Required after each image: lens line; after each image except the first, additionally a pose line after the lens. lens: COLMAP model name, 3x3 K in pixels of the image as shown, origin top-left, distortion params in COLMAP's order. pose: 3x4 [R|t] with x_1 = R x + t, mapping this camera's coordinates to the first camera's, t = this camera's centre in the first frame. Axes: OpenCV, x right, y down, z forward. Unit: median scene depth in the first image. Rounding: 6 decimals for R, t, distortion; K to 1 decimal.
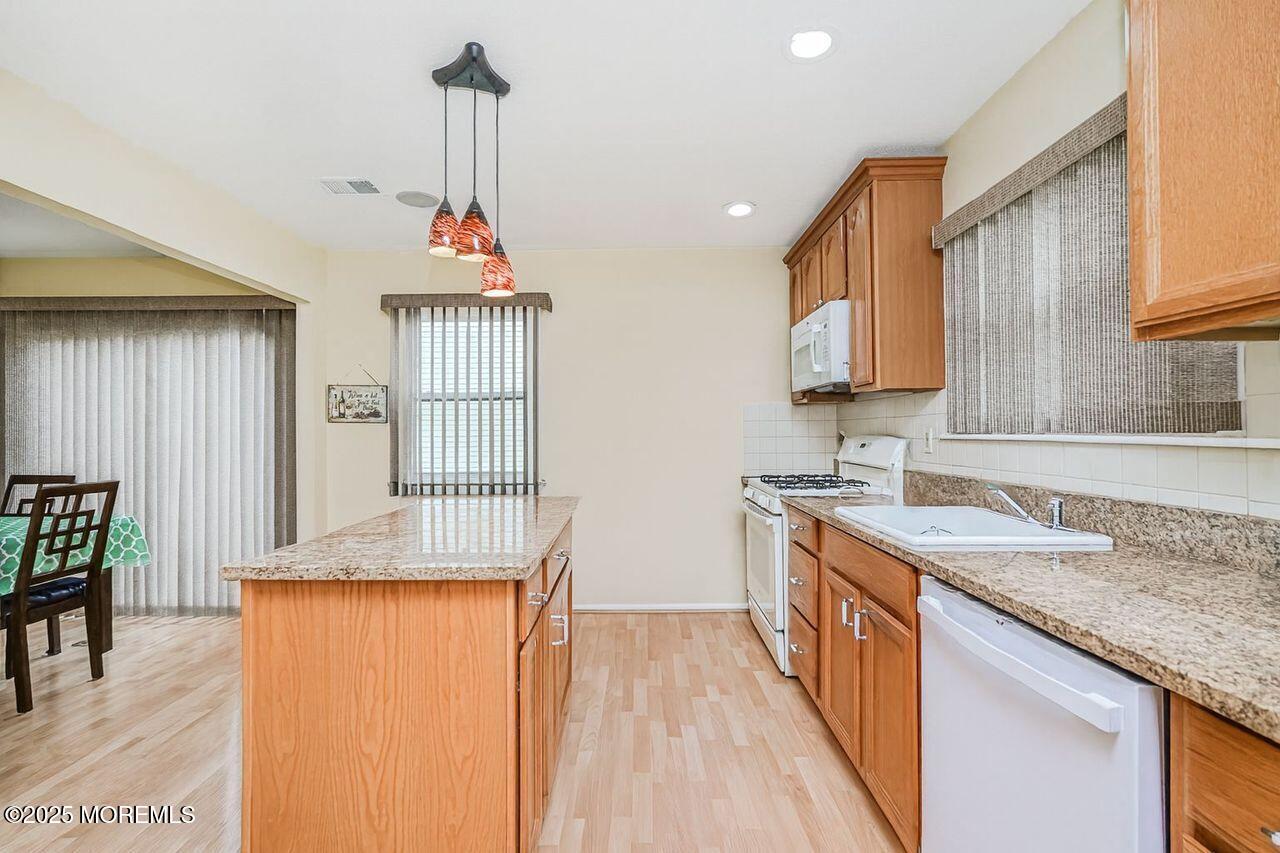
lens RADIAL K [[571.1, 0, 633.9], [0, 571.1, 423.9], [0, 0, 1]] dist [-0.018096, -0.000393]
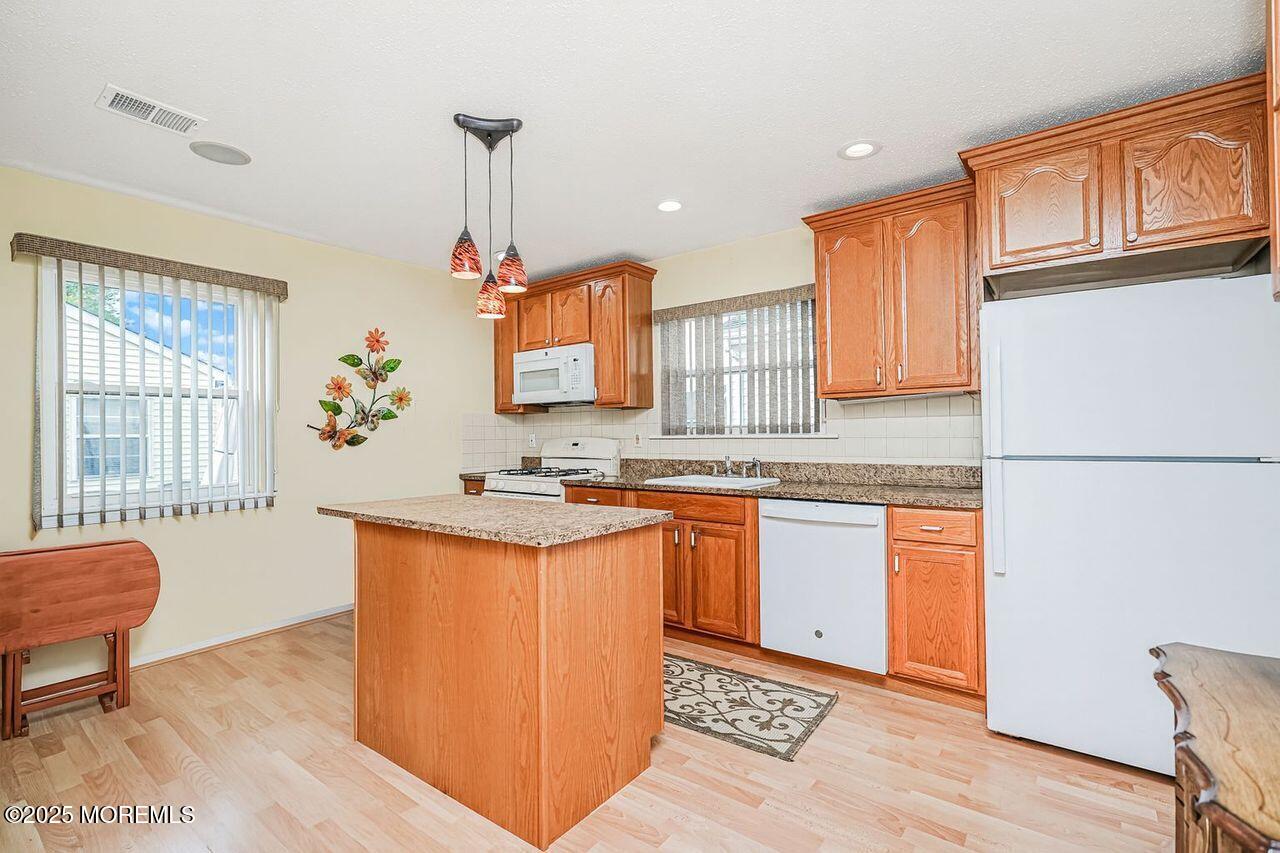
lens RADIAL K [[571.1, 0, 640.4], [0, 571.1, 429.4], [0, 0, 1]] dist [-0.018096, -0.000393]
pose [[0.605264, 0.004715, 0.796011, -0.867098], [-0.001771, 0.999988, -0.004576, 0.008339], [-0.796023, 0.001360, 0.605265, 0.027982]]
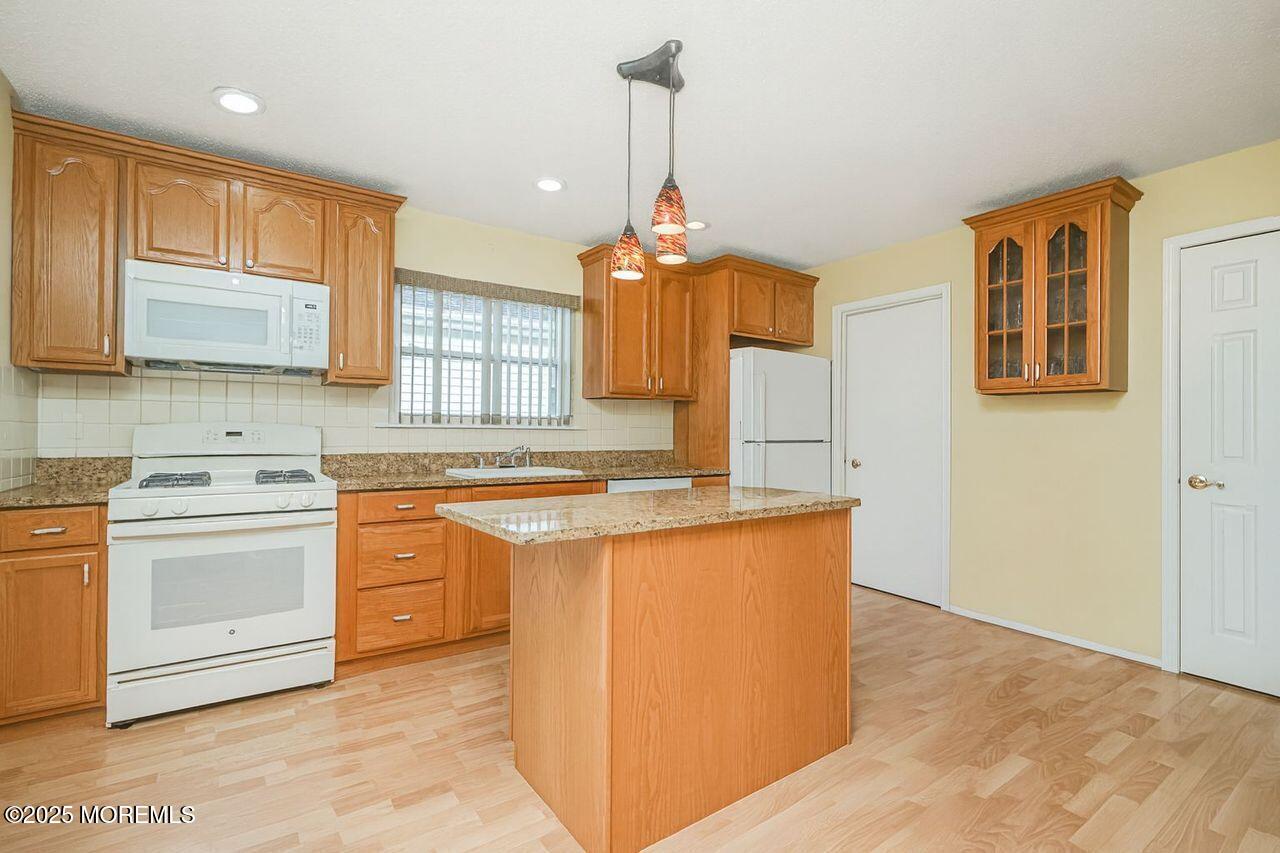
lens RADIAL K [[571.1, 0, 637.4], [0, 571.1, 429.5], [0, 0, 1]] dist [-0.018096, -0.000393]
pose [[-0.570109, 0.003812, 0.821560, -0.932603], [-0.017912, 0.999694, -0.017068, 0.048025], [-0.821374, -0.024446, -0.569866, 1.354281]]
